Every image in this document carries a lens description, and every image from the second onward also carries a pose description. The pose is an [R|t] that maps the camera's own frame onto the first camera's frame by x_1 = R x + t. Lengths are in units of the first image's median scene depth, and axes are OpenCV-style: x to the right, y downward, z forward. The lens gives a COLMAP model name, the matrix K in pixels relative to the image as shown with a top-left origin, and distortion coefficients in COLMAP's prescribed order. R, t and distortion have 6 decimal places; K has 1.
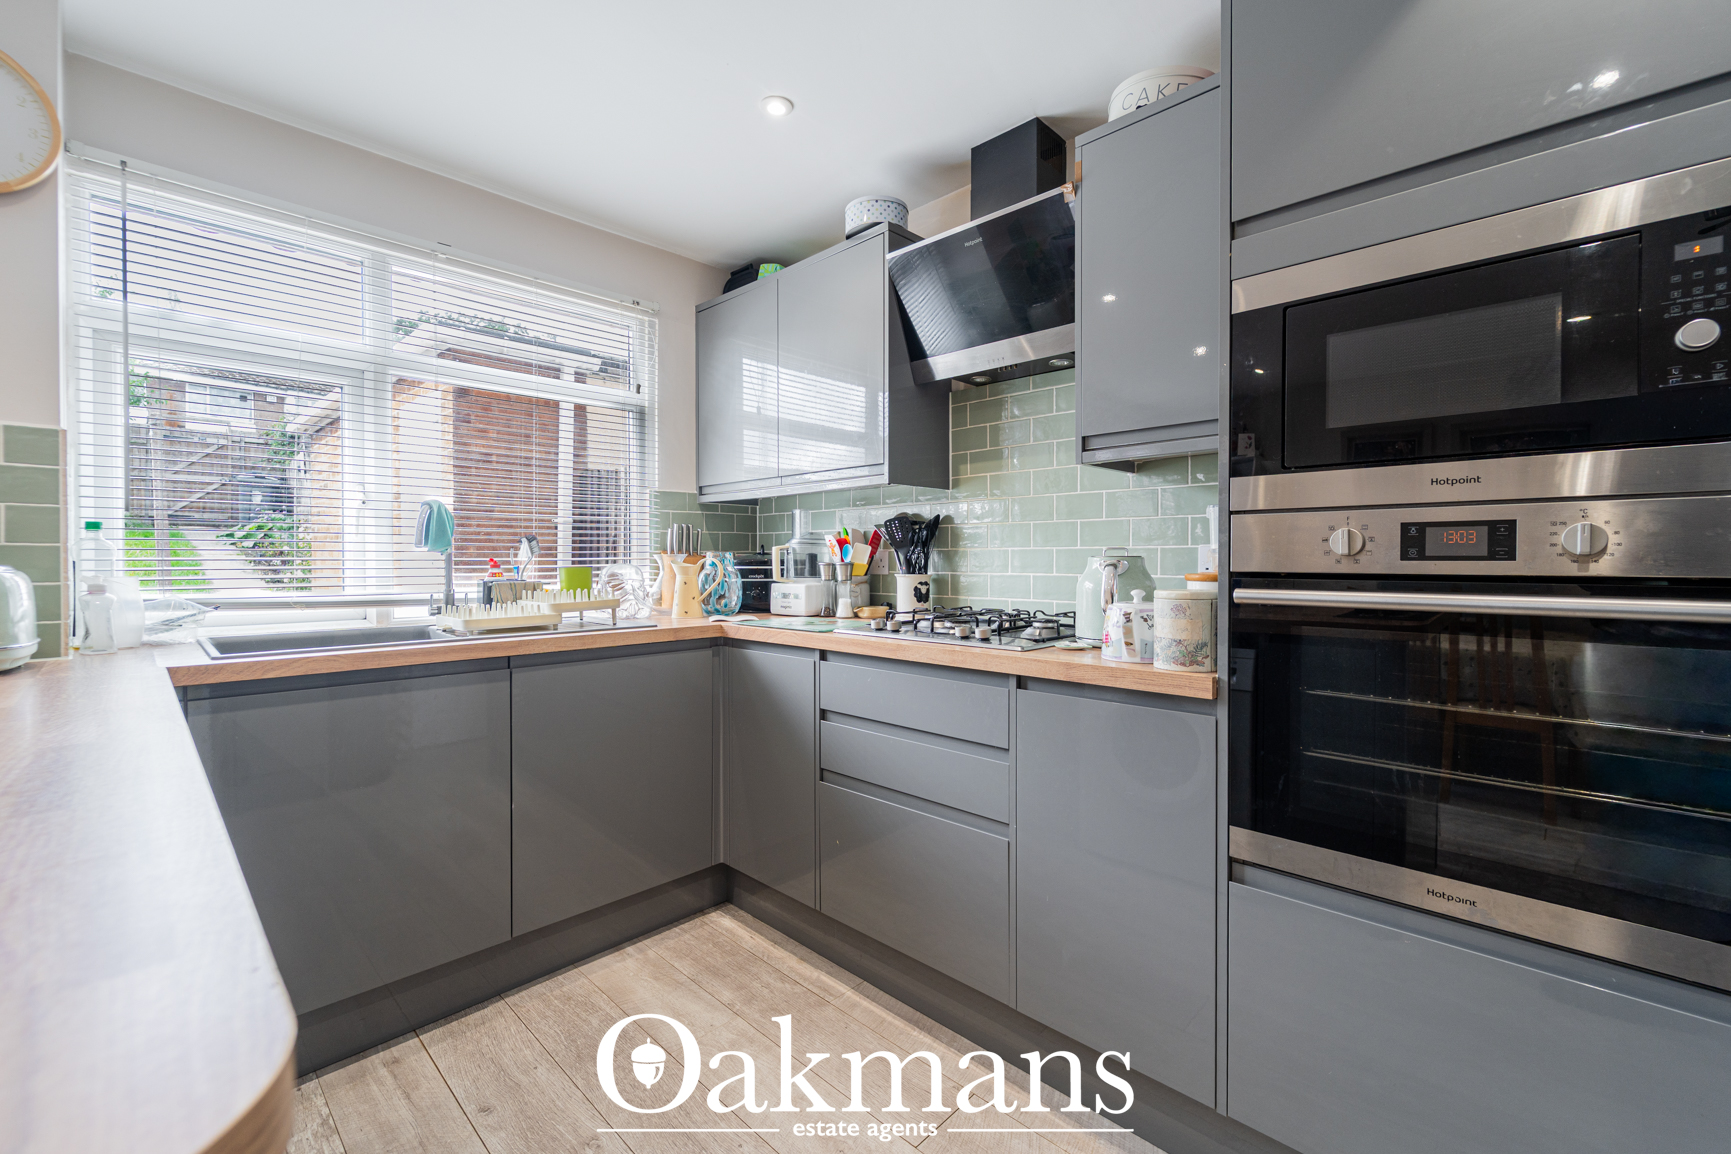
lens RADIAL K [[715.2, 0, 848.0], [0, 715.2, 572.5], [0, 0, 1]] dist [0.004101, -0.002260]
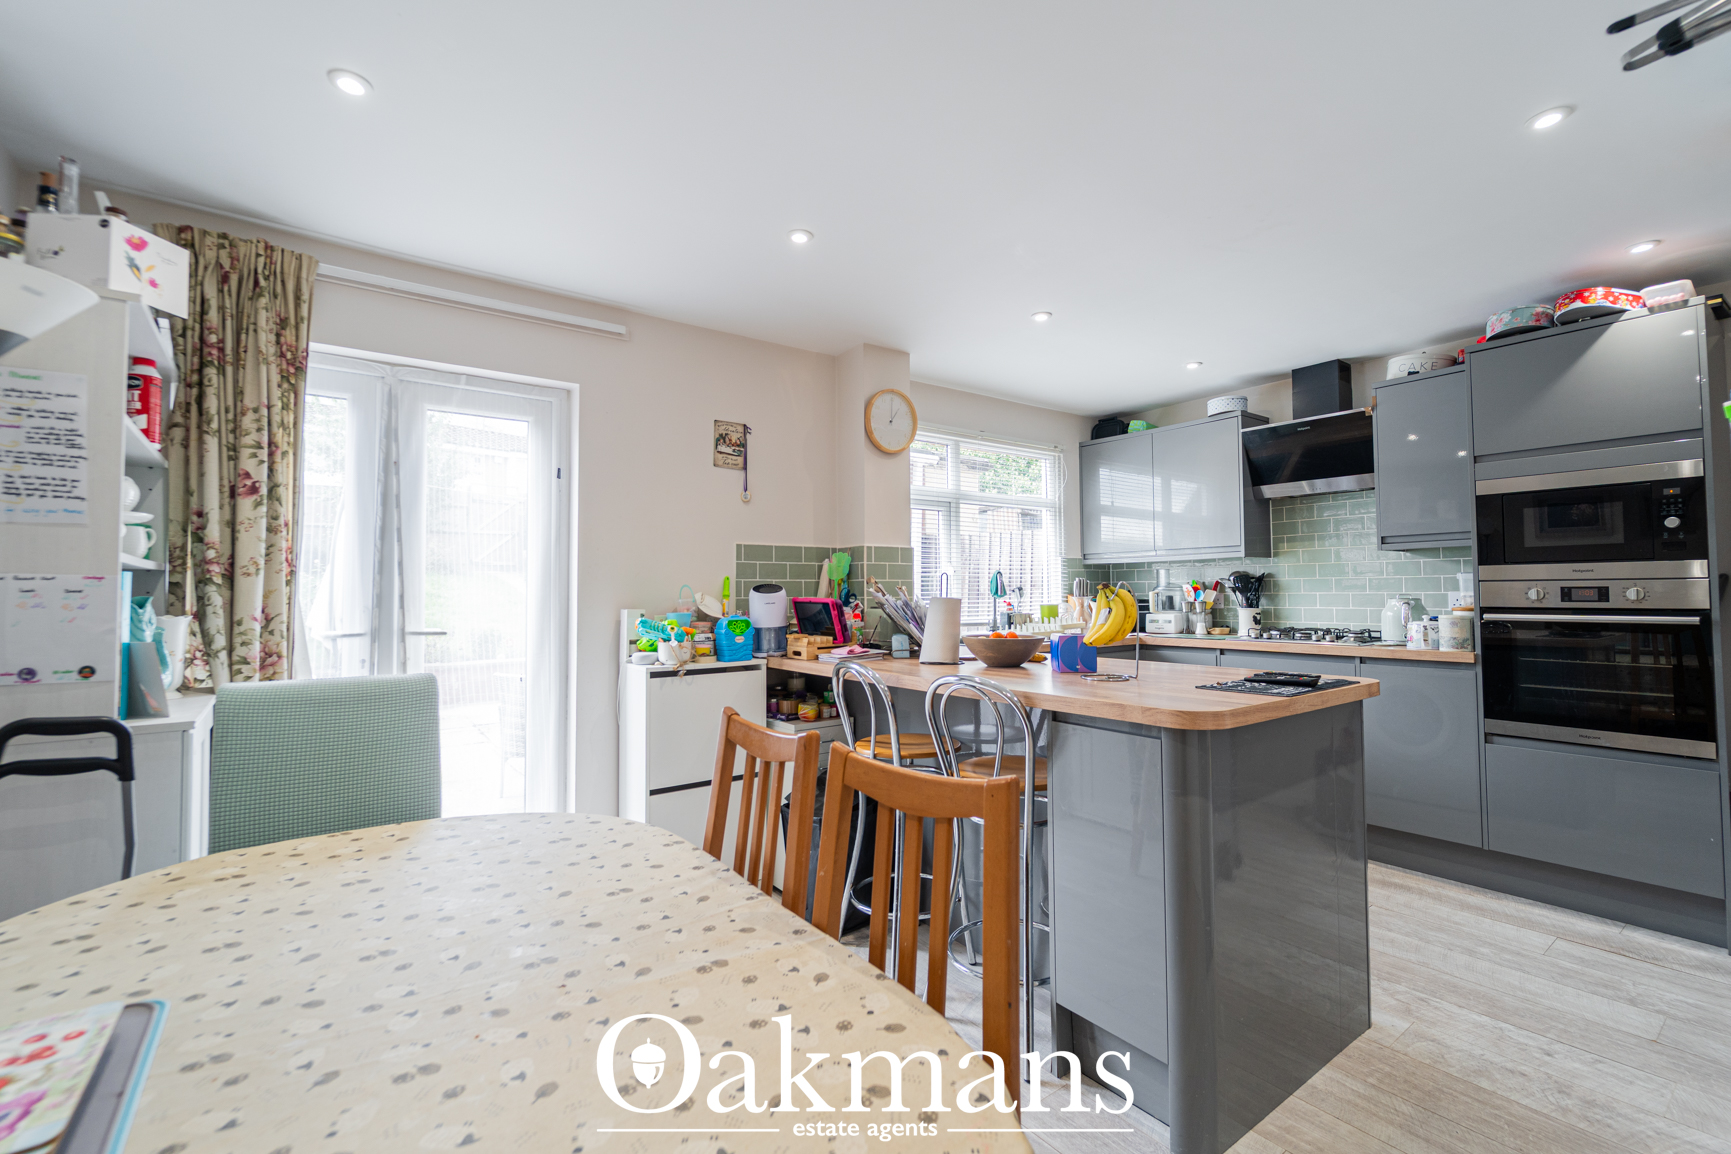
lens RADIAL K [[715.2, 0, 869.7], [0, 715.2, 573.5], [0, 0, 1]] dist [0.004101, -0.002260]
pose [[0.989412, -0.010913, -0.144724, -0.721216], [0.004233, 0.998915, -0.046387, -0.006089], [0.145073, 0.045283, 0.988384, -1.051329]]
